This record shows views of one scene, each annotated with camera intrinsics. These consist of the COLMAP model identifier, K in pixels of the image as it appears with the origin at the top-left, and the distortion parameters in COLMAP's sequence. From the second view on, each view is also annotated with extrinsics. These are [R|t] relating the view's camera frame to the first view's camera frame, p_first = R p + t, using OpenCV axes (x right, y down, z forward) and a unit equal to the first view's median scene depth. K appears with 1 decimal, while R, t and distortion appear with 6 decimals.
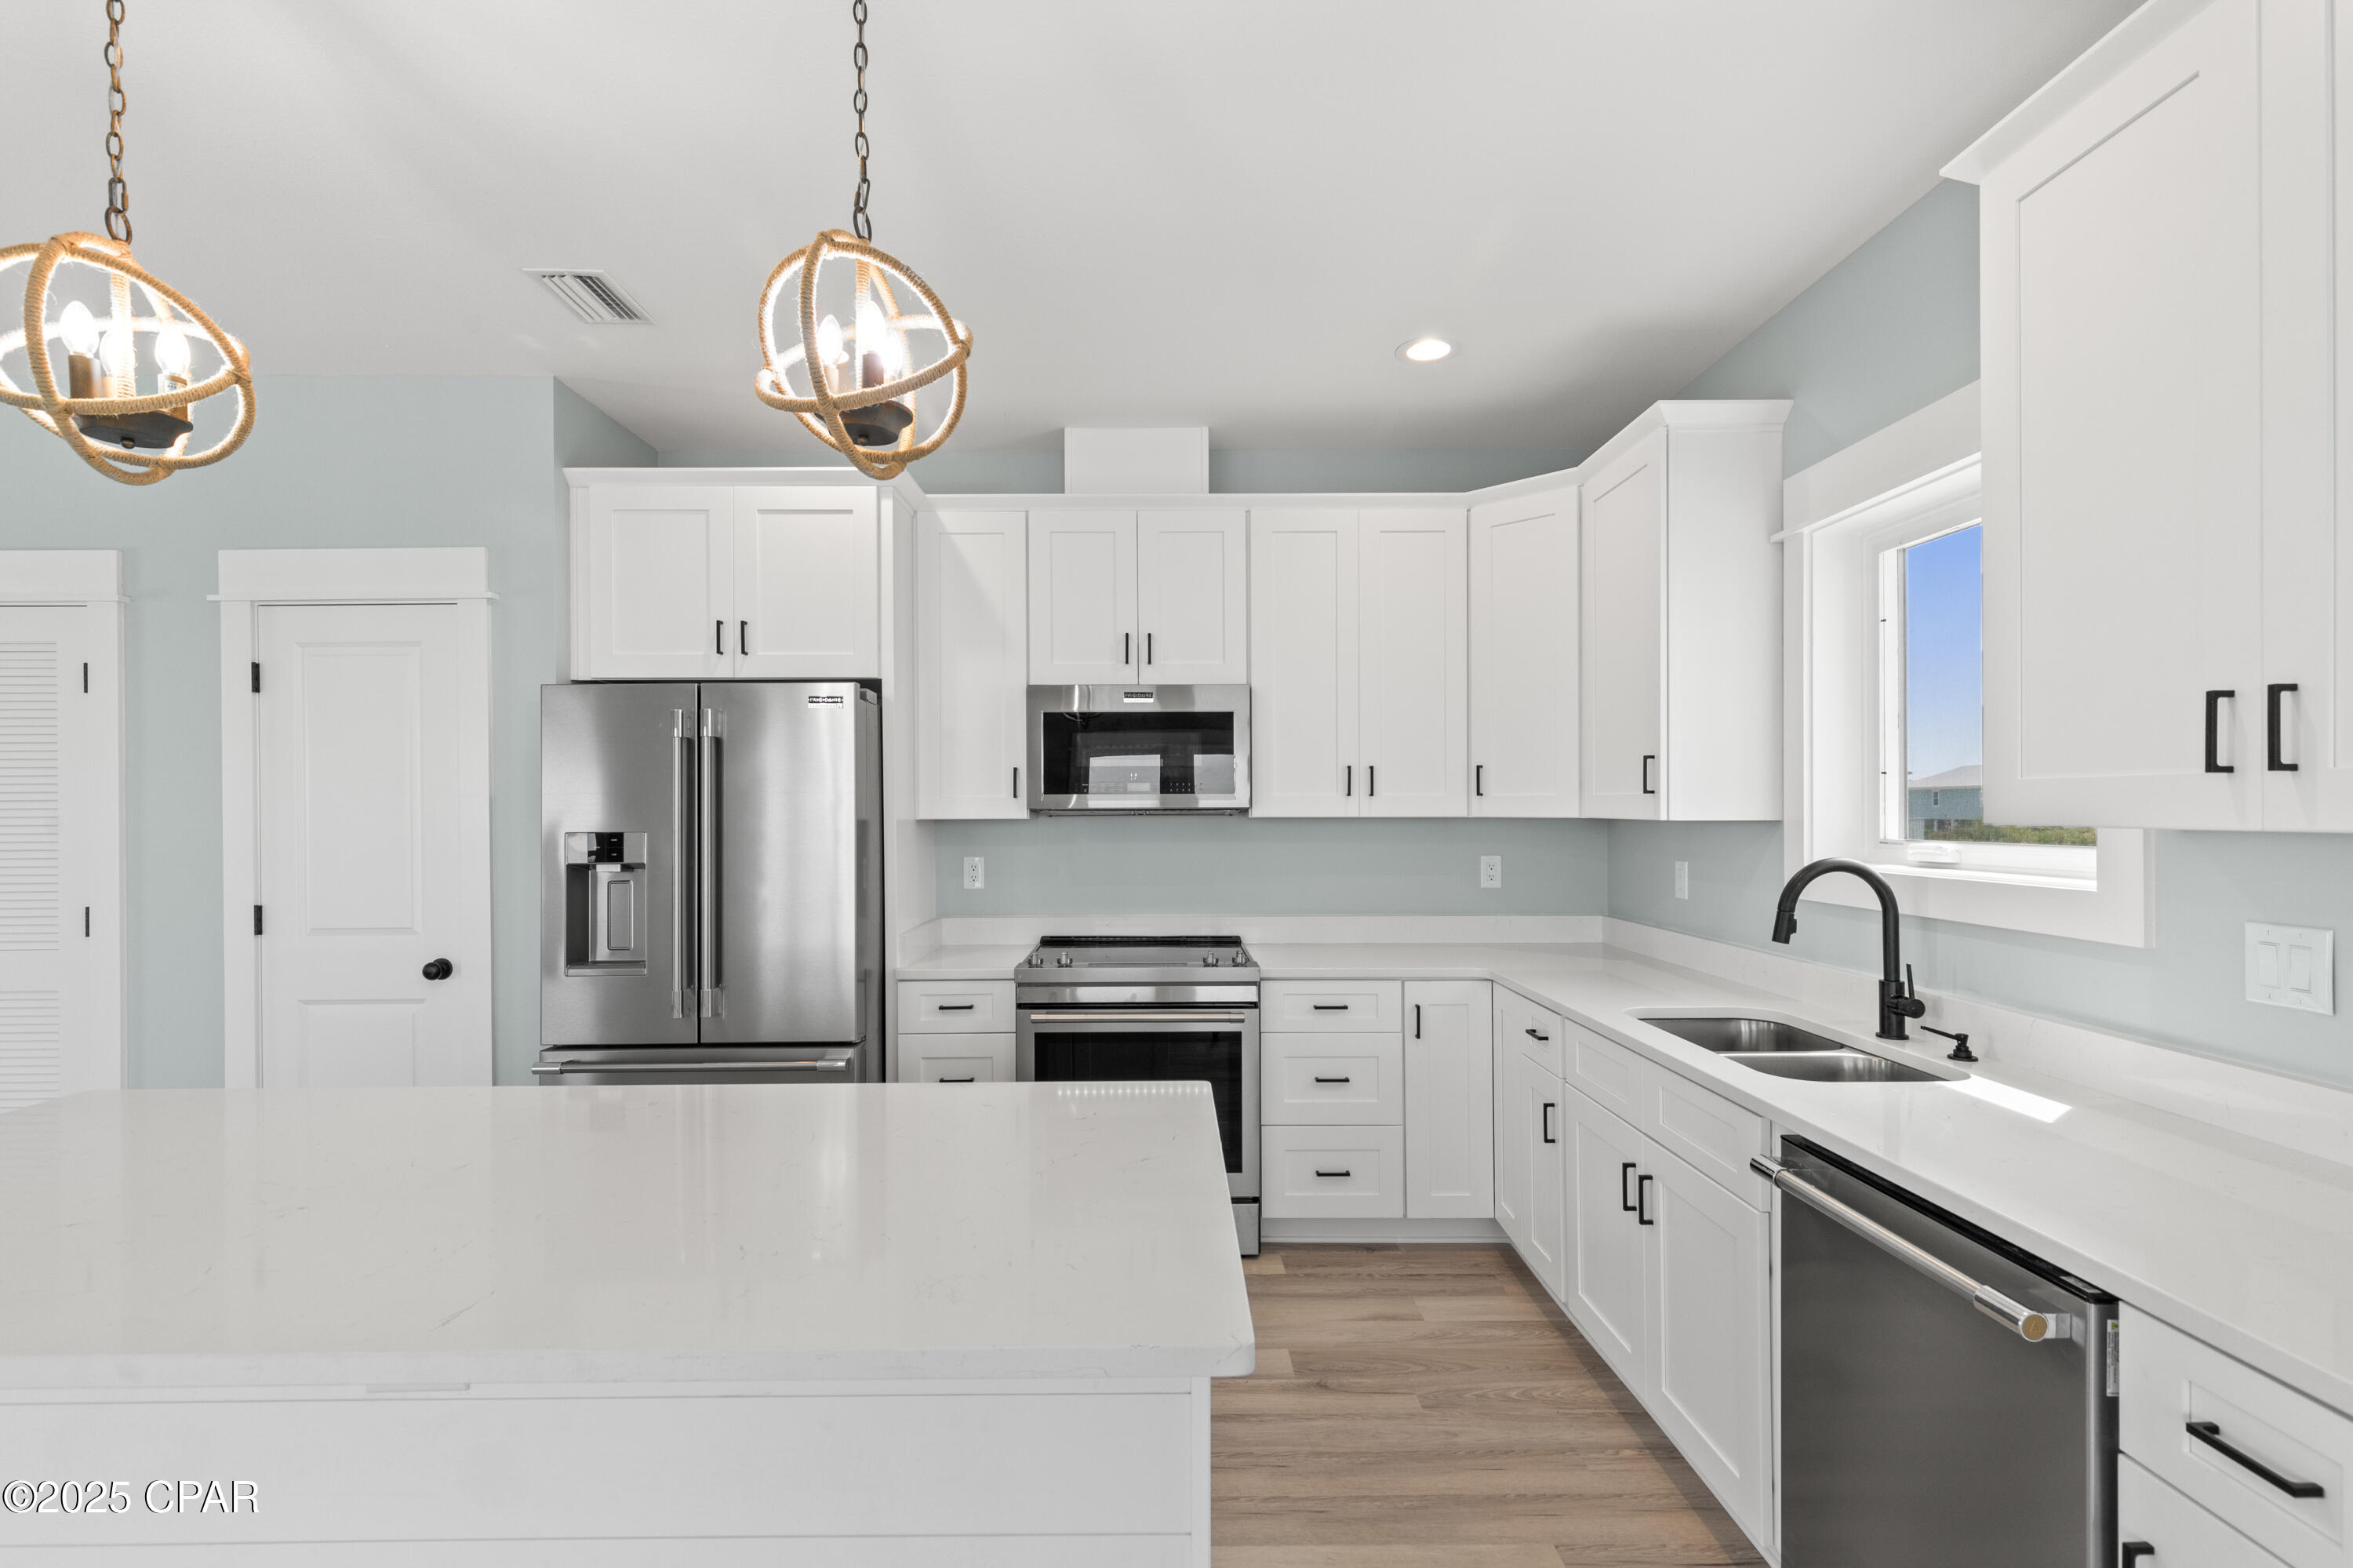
lens RADIAL K [[1079.4, 0, 1161.7], [0, 1079.4, 809.9], [0, 0, 1]] dist [0.012512, -0.003094]
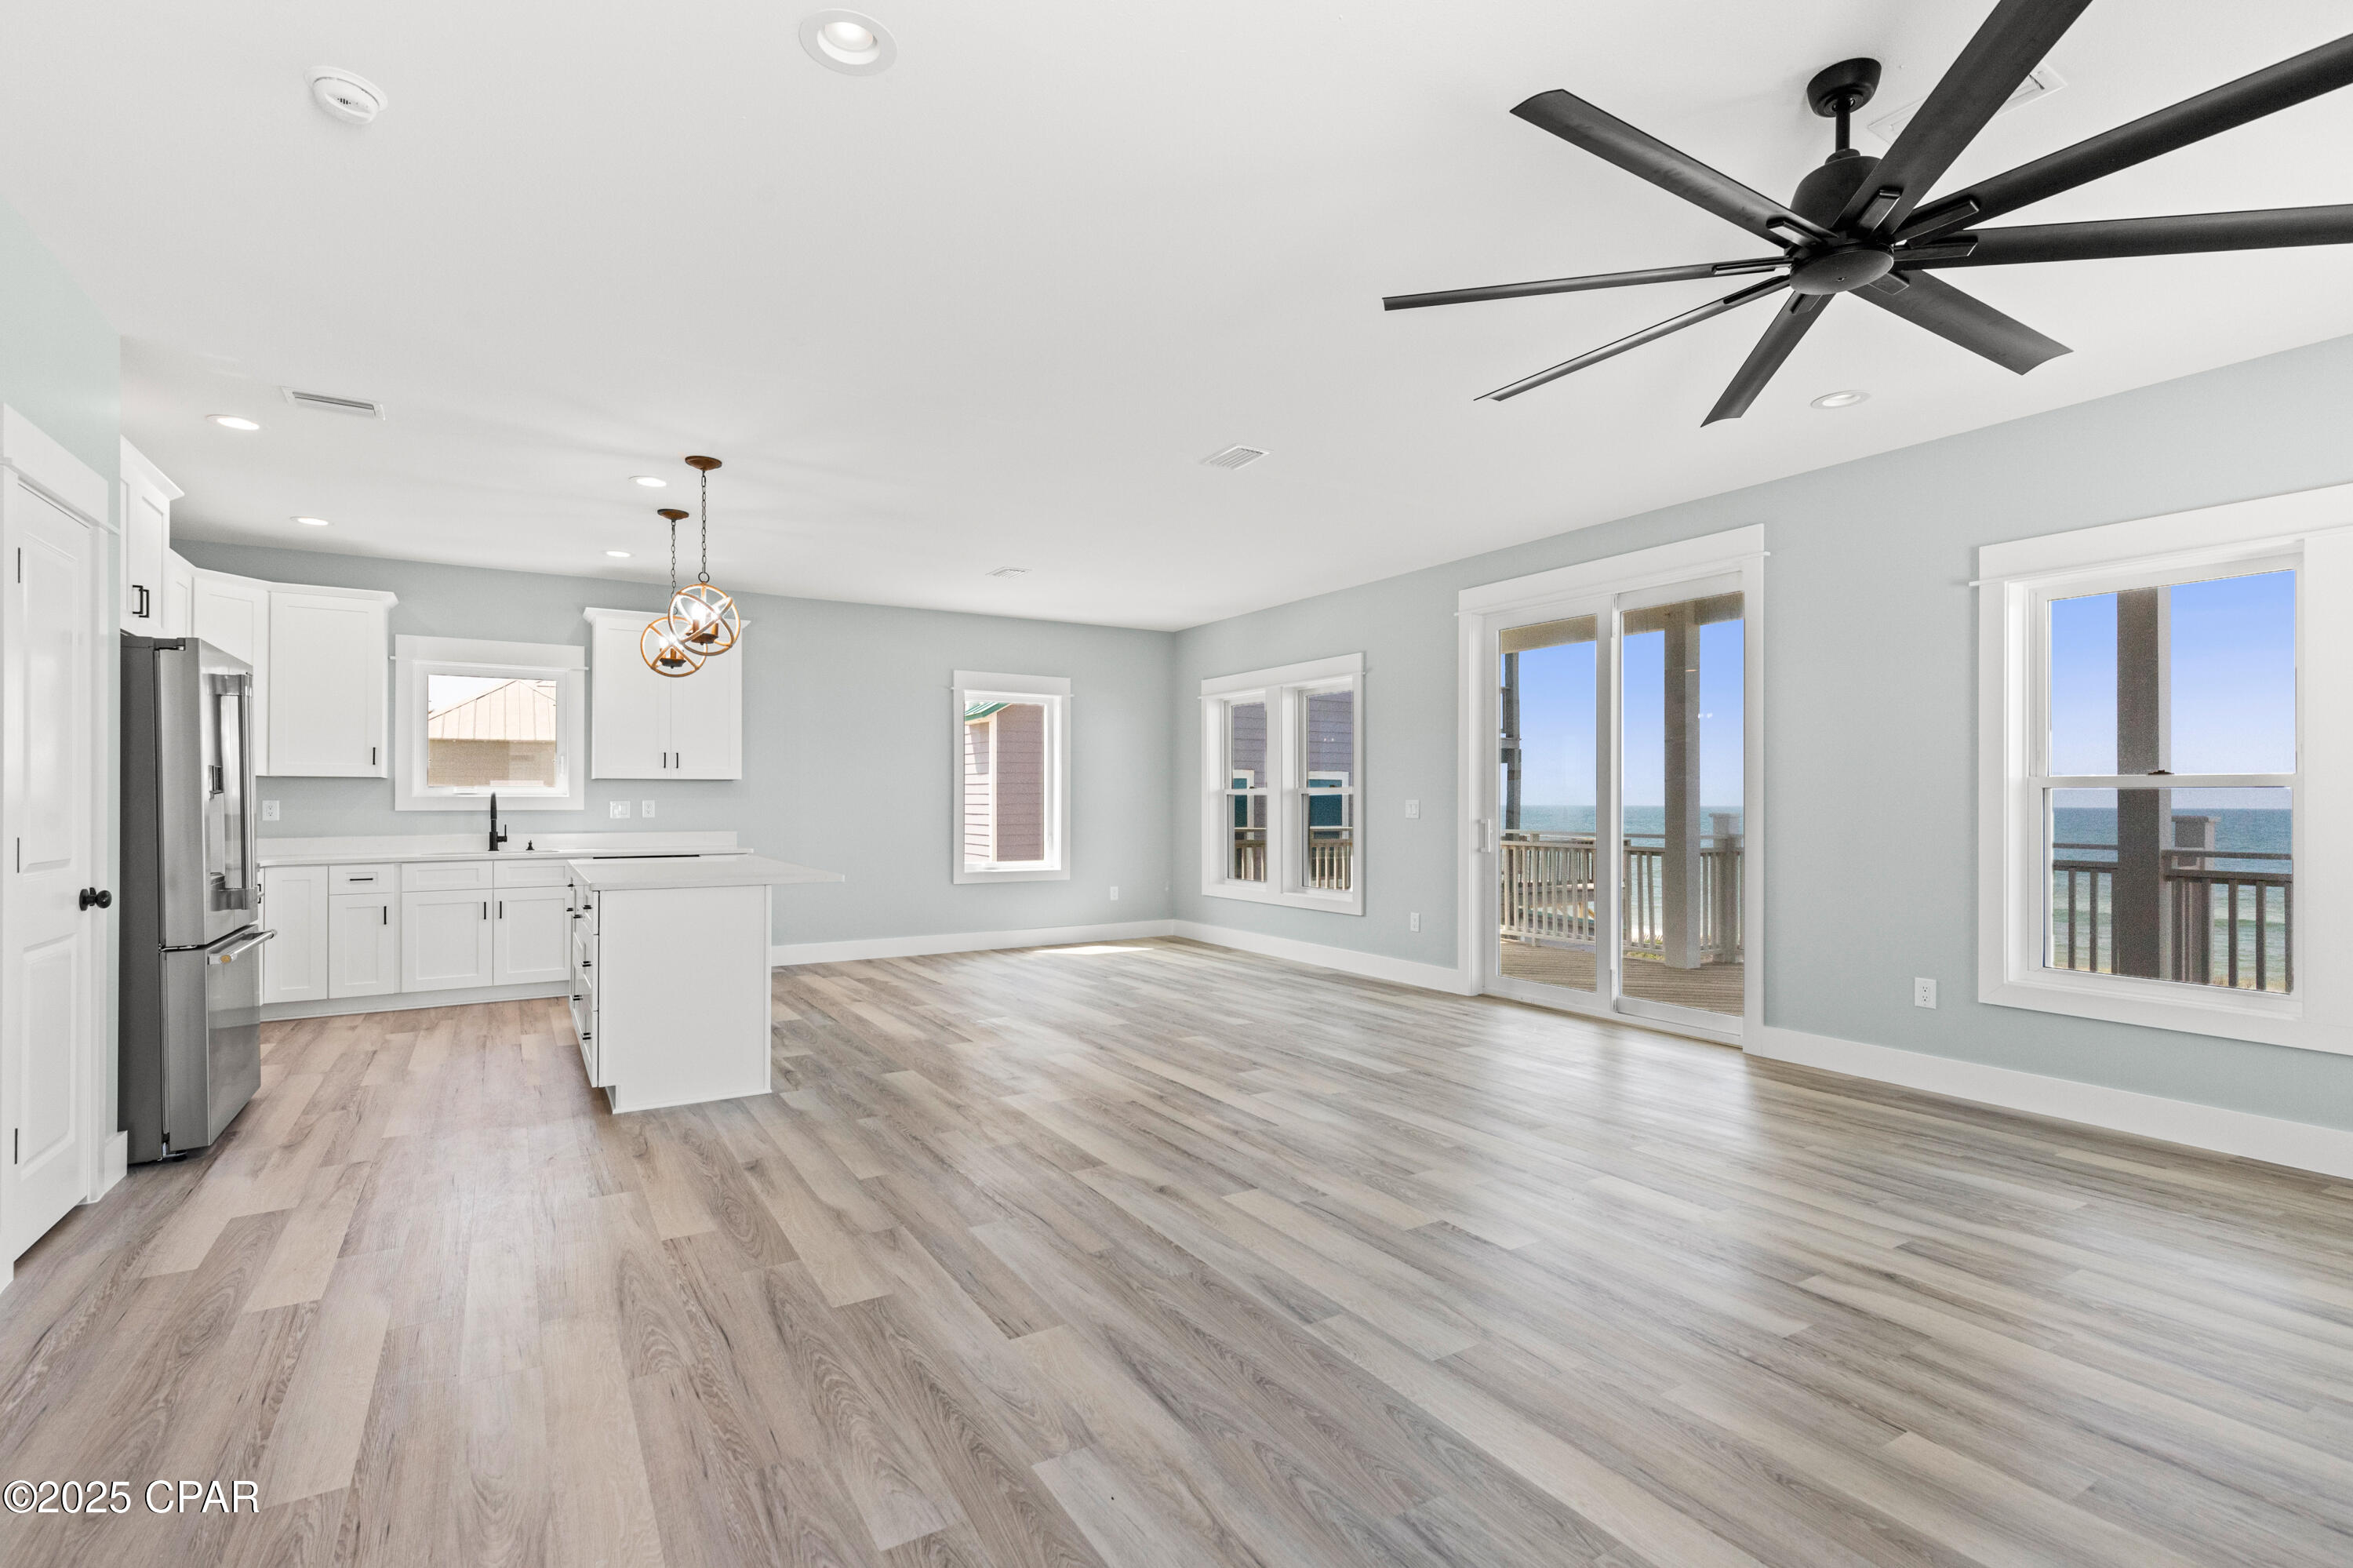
lens RADIAL K [[1079.4, 0, 1167.8], [0, 1079.4, 795.5], [0, 0, 1]] dist [0.012512, -0.003094]
pose [[-0.516788, 0.011053, 0.856042, -2.015075], [0.006930, 0.999938, -0.008727, 0.068919], [-0.856086, 0.001422, -0.516832, 0.677762]]
